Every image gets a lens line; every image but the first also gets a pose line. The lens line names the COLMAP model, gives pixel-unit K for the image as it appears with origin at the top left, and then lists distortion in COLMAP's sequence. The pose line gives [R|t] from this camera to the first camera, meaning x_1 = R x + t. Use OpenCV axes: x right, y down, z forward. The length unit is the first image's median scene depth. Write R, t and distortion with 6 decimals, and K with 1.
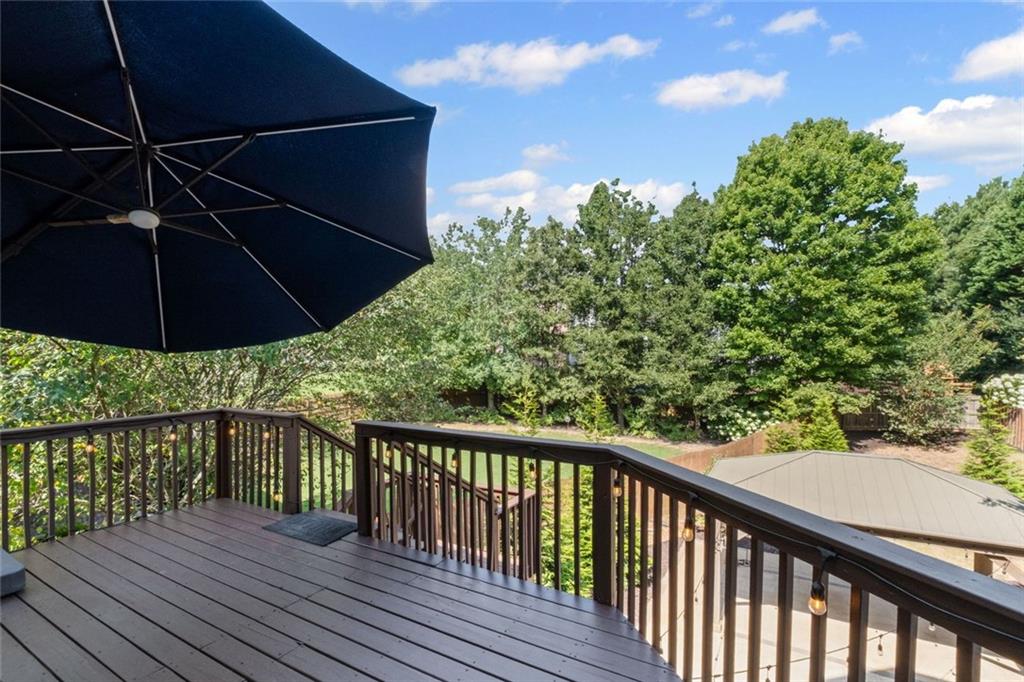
lens RADIAL K [[466.2, 0, 501.0], [0, 466.2, 368.8], [0, 0, 1]] dist [-0.000059, 0.000251]
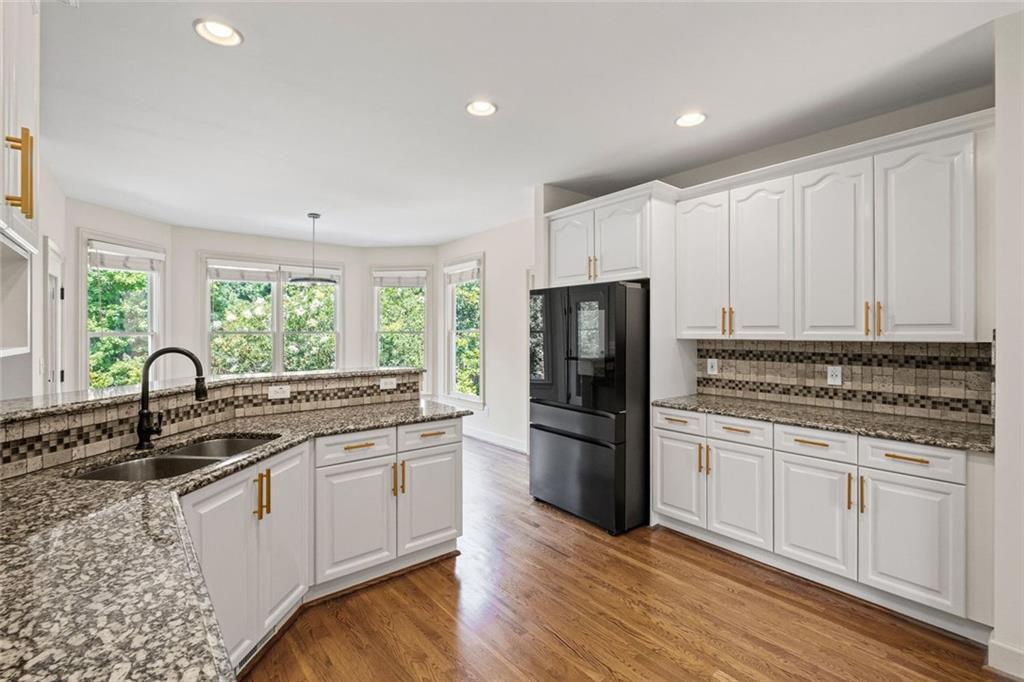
lens RADIAL K [[455.9, 0, 506.5], [0, 455.9, 330.2], [0, 0, 1]] dist [-0.003085, -0.002644]
pose [[0.335685, 0.005947, 0.941956, -0.060295], [0.022178, 0.999653, -0.014214, 0.000148], [-0.941713, 0.025662, 0.335436, -0.221493]]
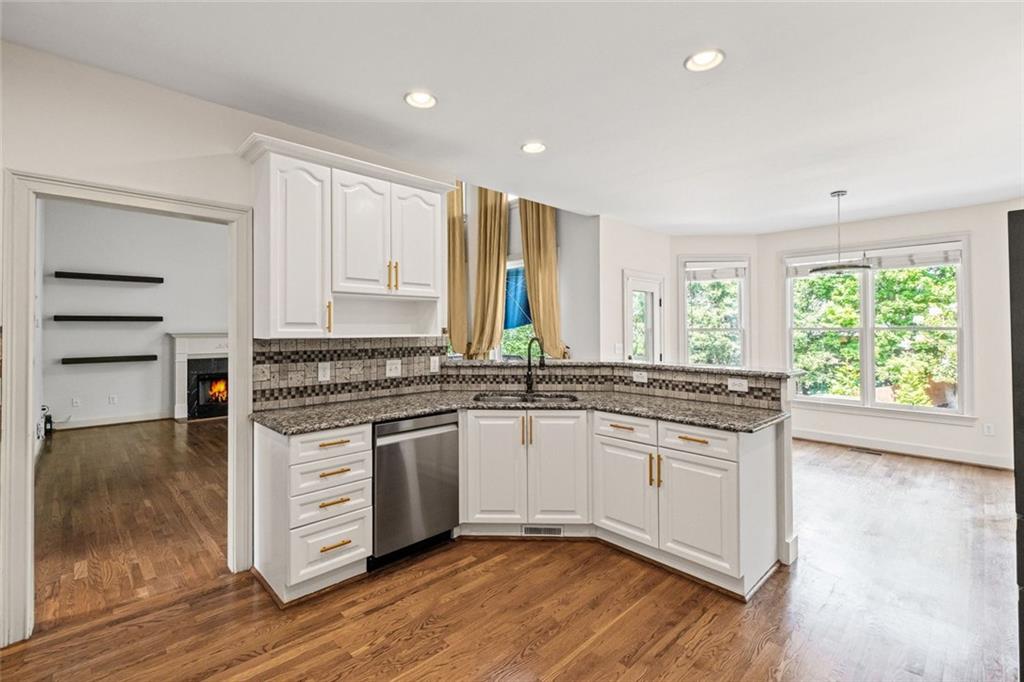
lens RADIAL K [[455.9, 0, 505.0], [0, 455.9, 328.3], [0, 0, 1]] dist [-0.003085, -0.002644]
pose [[0.963790, 0.000952, -0.266662, 0.034702], [-0.007454, 0.999699, -0.023372, 0.001490], [0.266560, 0.024514, 0.963507, -0.282343]]
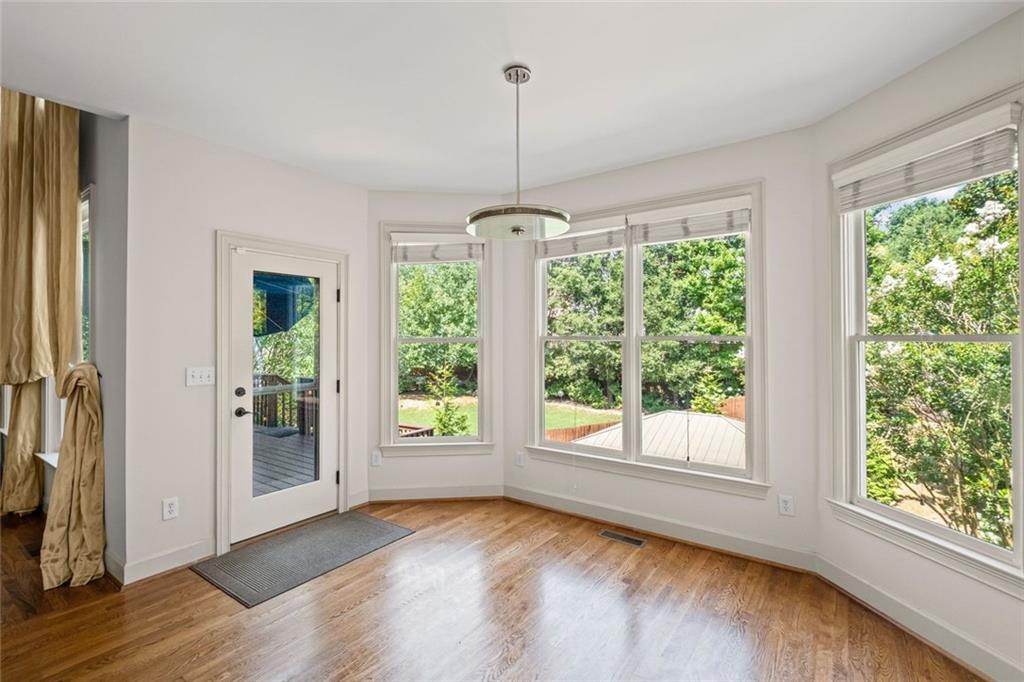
lens RADIAL K [[466.2, 0, 509.2], [0, 466.2, 340.5], [0, 0, 1]] dist [-0.000059, 0.000251]
pose [[0.997088, -0.000188, -0.076266, 0.127262], [-0.001026, 0.999873, -0.015880, -0.002195], [0.076259, 0.015912, 0.996961, -0.156968]]
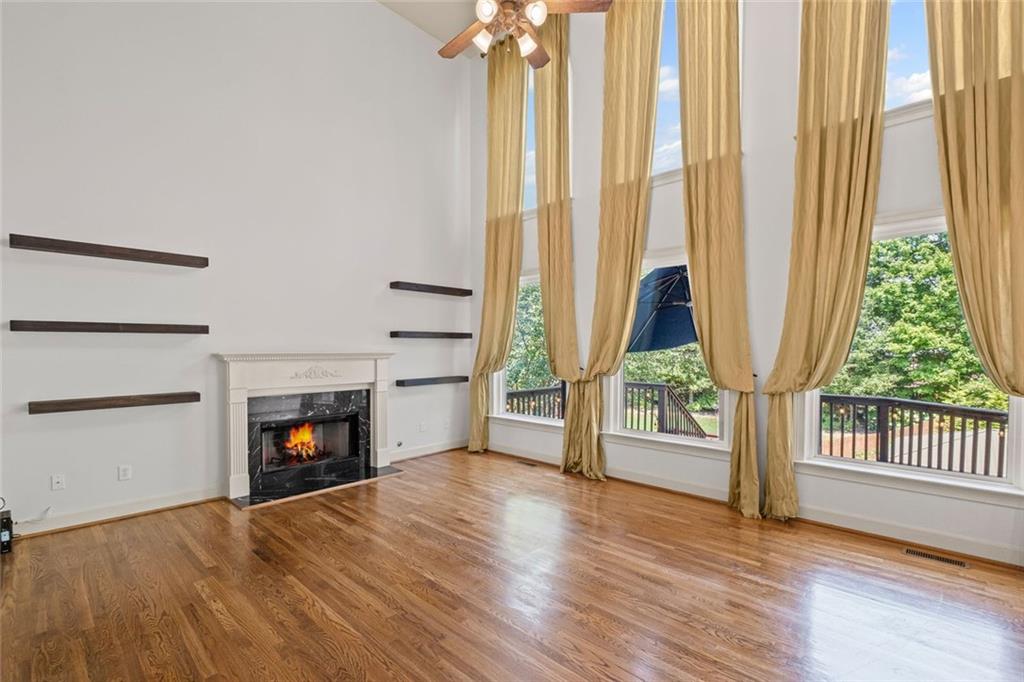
lens RADIAL K [[455.9, 0, 504.9], [0, 455.9, 360.2], [0, 0, 1]] dist [-0.003085, -0.002644]
pose [[0.974596, 0.009445, -0.223773, -0.126914], [-0.008931, 0.999955, 0.003312, 0.000131], [0.223794, -0.001229, 0.974636, -0.189628]]
